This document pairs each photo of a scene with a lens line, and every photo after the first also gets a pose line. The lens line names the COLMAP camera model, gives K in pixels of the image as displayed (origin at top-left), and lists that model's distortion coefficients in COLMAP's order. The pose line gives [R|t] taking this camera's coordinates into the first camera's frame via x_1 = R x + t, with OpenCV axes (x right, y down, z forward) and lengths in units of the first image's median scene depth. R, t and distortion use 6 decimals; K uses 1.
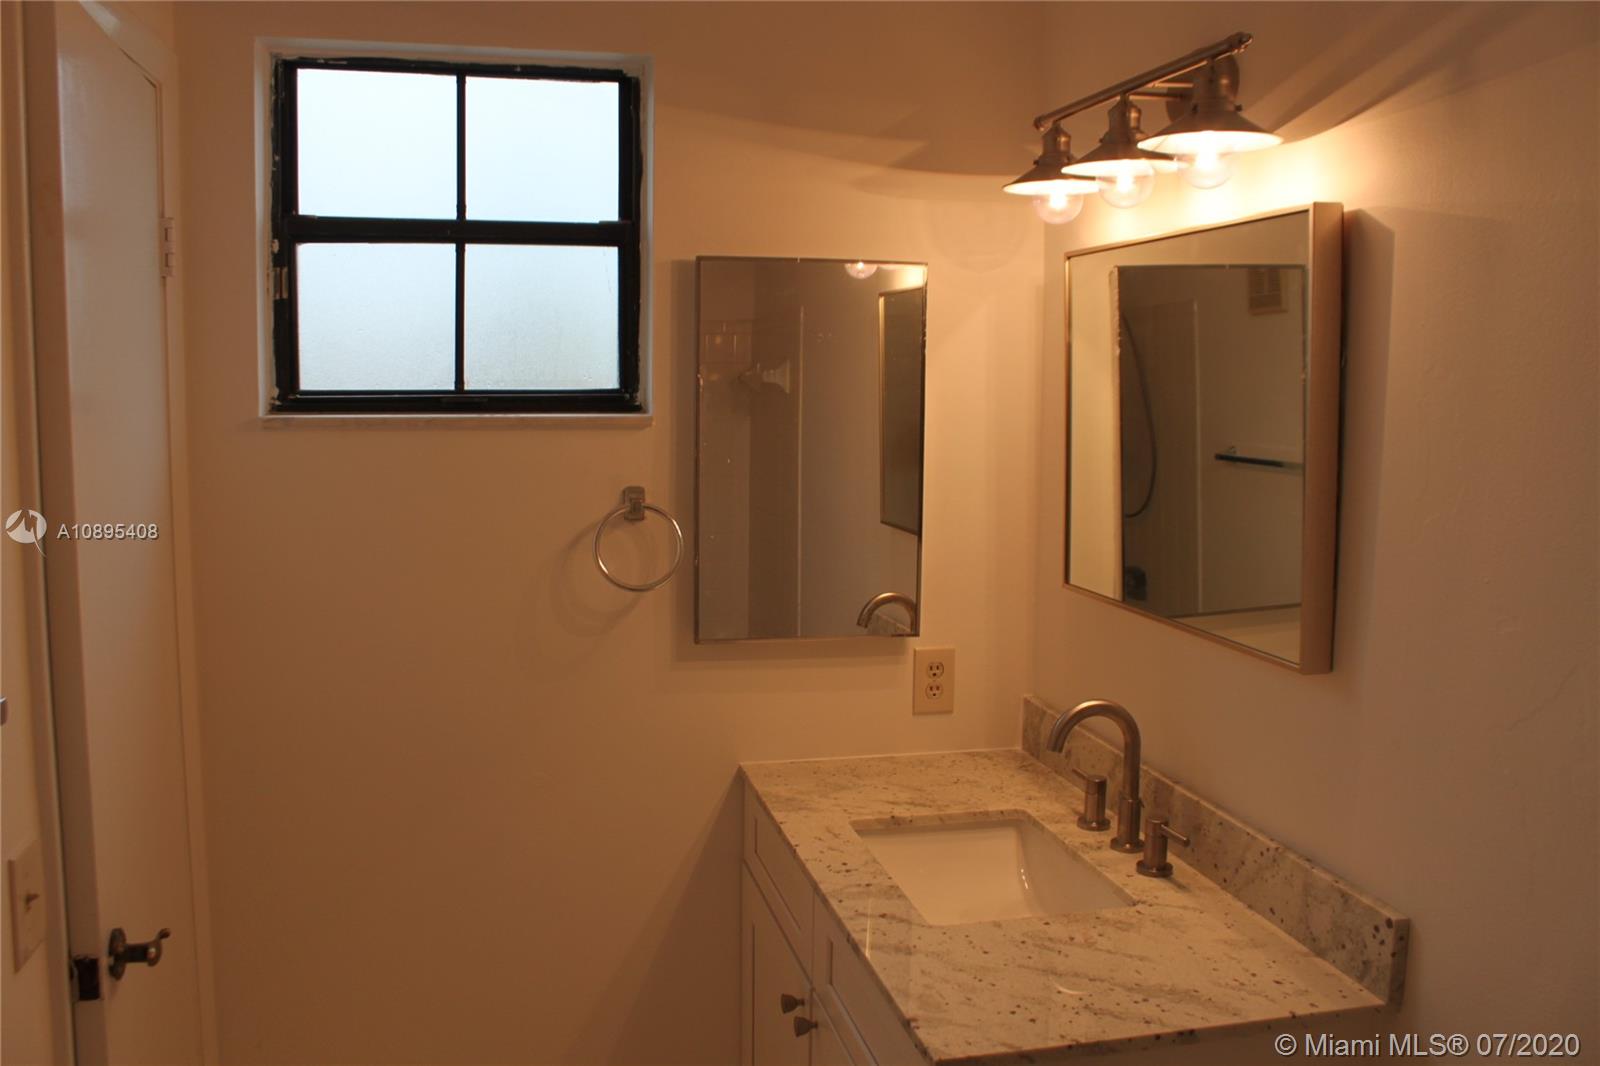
lens RADIAL K [[1326.0, 0, 806.3], [0, 1326.0, 529.6], [0, 0, 1]] dist [-0.113255, 0.020792]
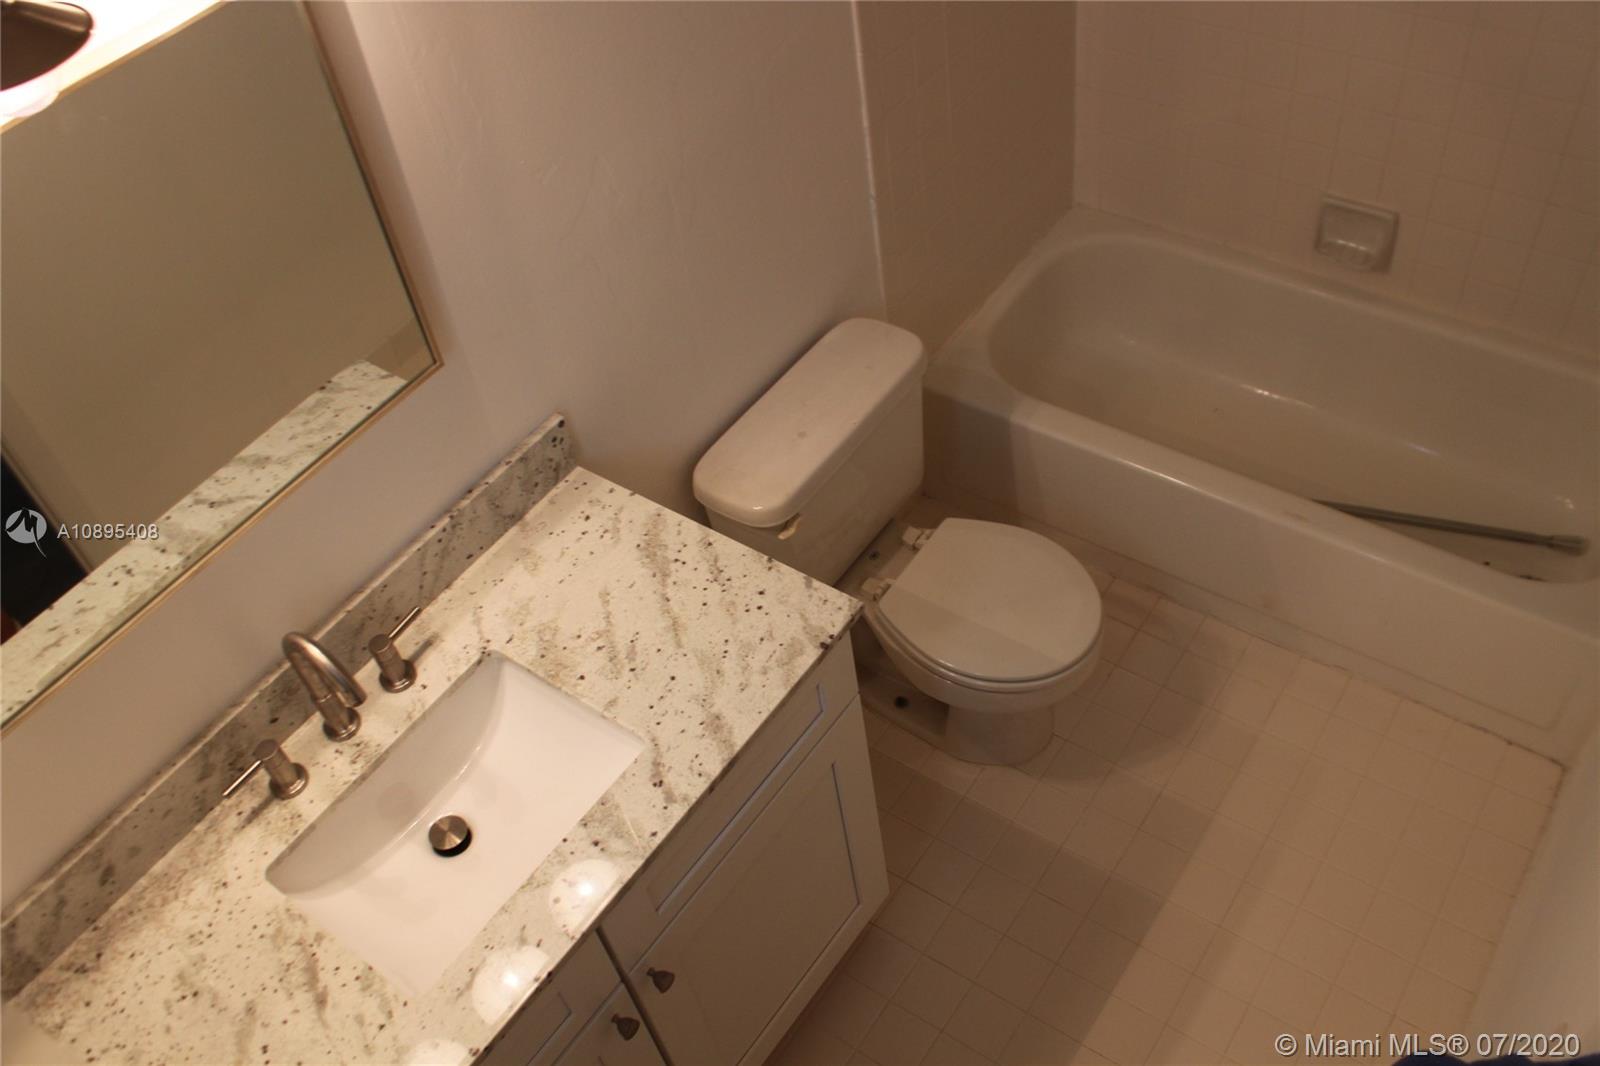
lens RADIAL K [[1326.0, 0, 806.4], [0, 1326.0, 537.6], [0, 0, 1]] dist [-0.113255, 0.020792]
pose [[-0.643162, -0.520539, 0.561589, -0.471584], [0.200774, 0.593106, 0.779689, -0.558371], [-0.738940, 0.614219, -0.276952, 1.101430]]
